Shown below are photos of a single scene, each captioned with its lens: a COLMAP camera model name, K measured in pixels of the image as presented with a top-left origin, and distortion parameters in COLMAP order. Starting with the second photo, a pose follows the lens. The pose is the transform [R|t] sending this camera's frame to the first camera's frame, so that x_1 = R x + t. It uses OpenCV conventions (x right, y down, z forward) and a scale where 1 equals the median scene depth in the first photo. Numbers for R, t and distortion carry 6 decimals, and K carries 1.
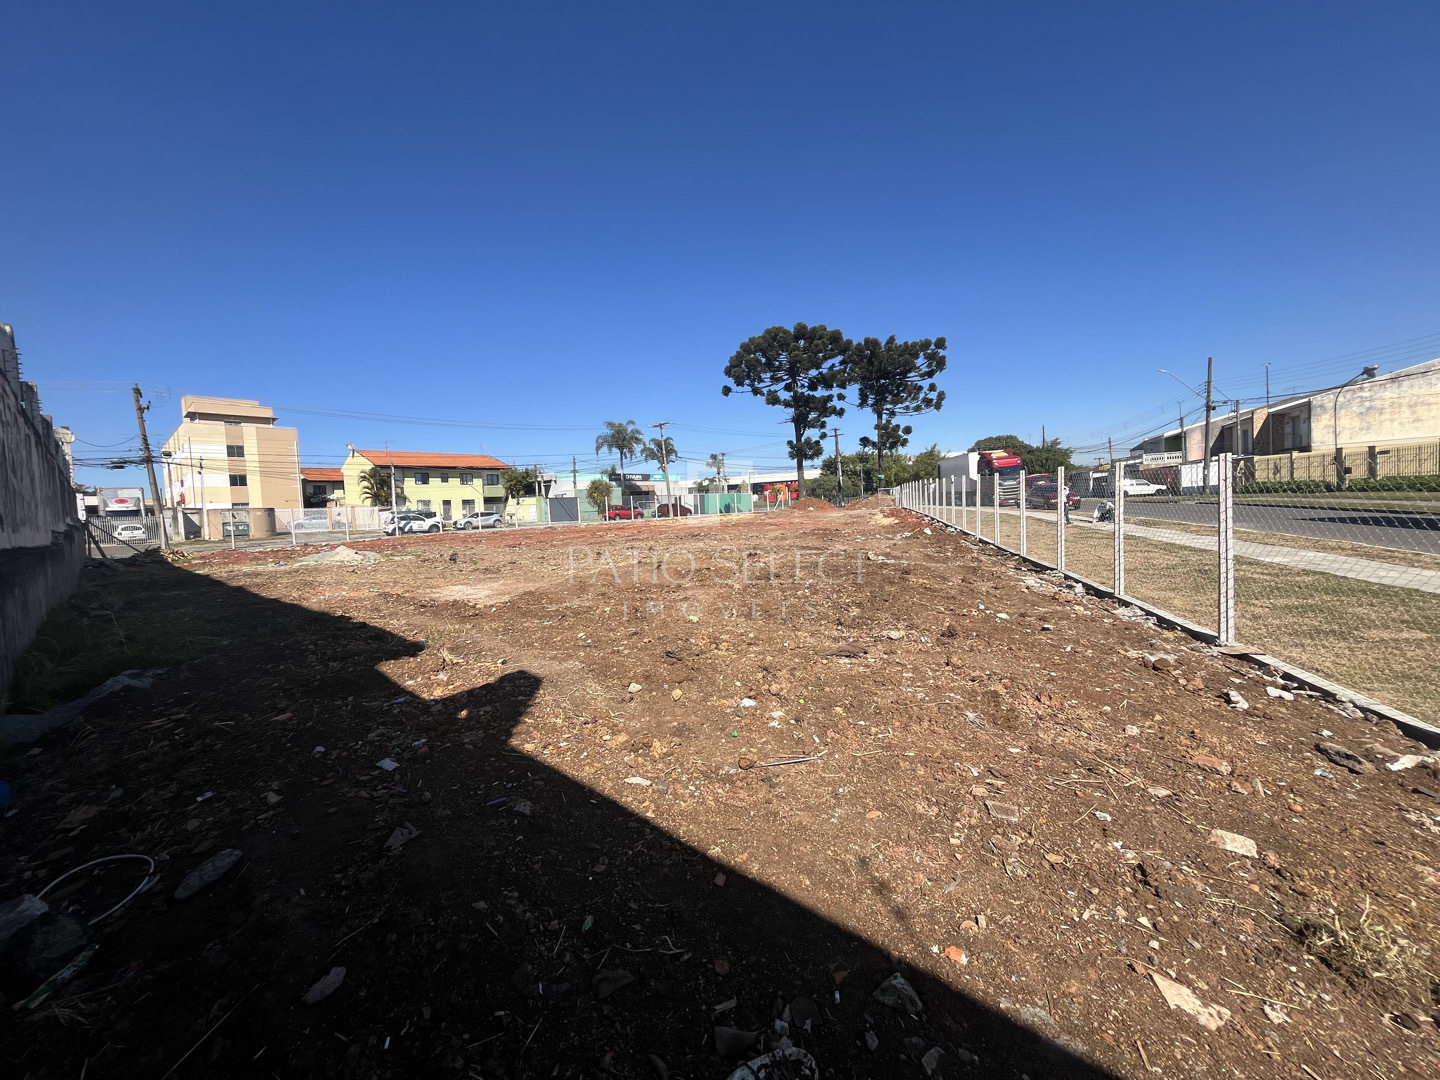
lens RADIAL K [[579.6, 0, 716.4], [0, 579.6, 539.5], [0, 0, 1]] dist [-0.003244, 0.000124]
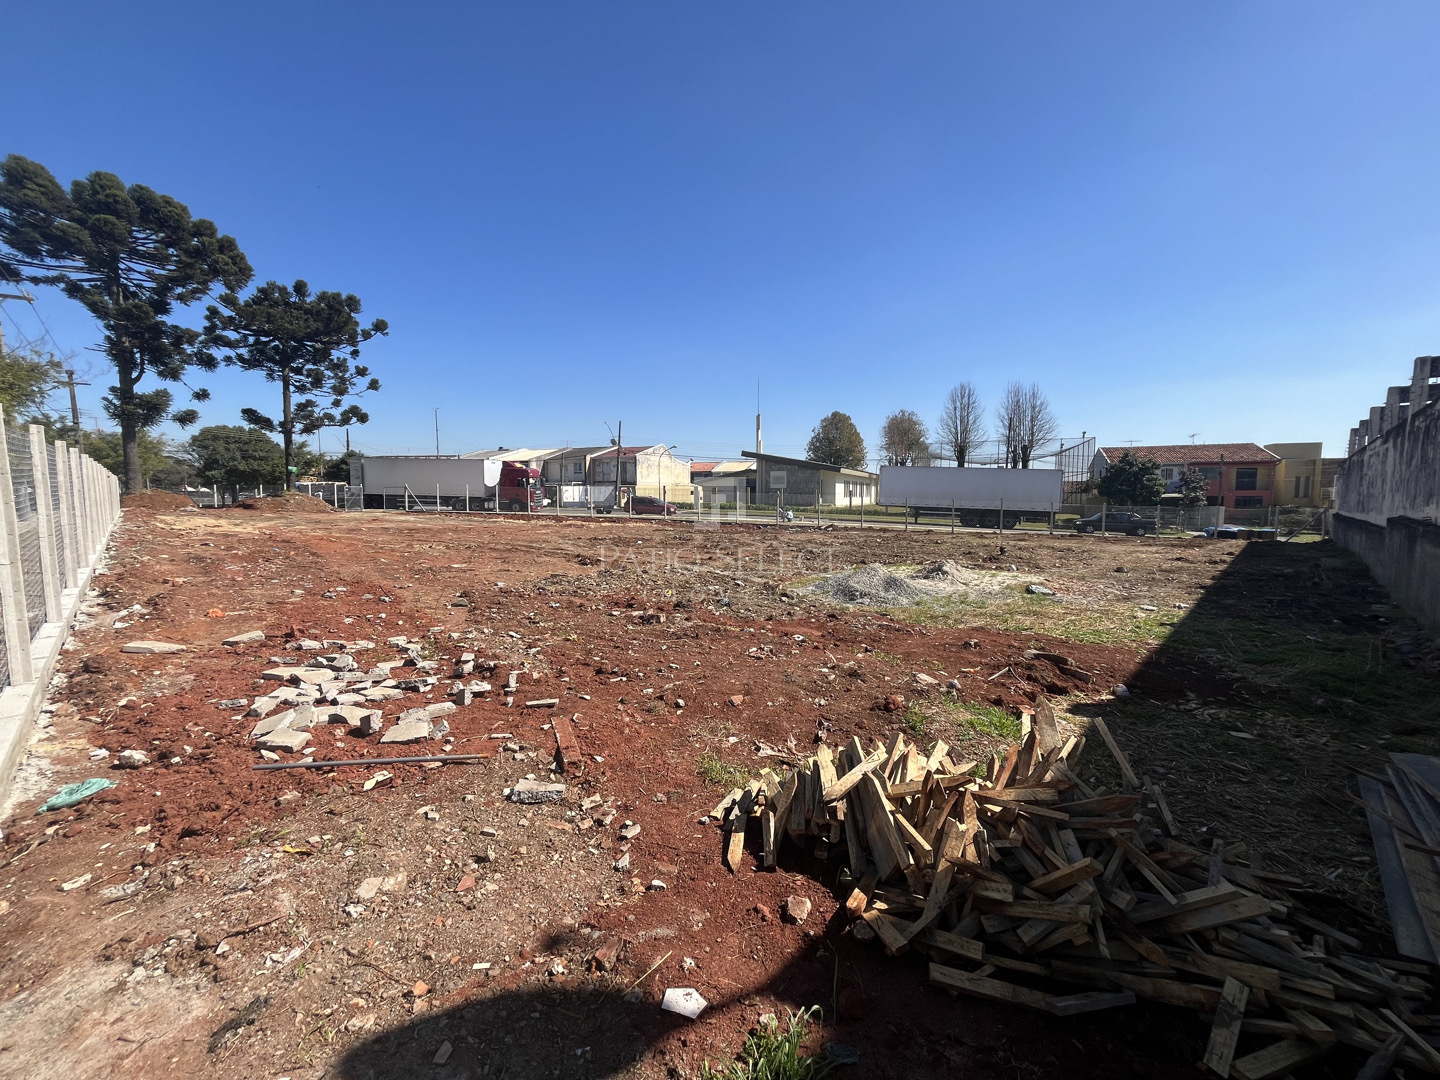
lens RADIAL K [[579.6, 0, 713.2], [0, 579.6, 539.6], [0, 0, 1]] dist [-0.003244, 0.000124]
pose [[0.024781, -0.024673, 0.999388, -0.458827], [0.045496, 0.998687, 0.023527, -0.010743], [-0.998657, 0.044886, 0.025871, 0.453325]]
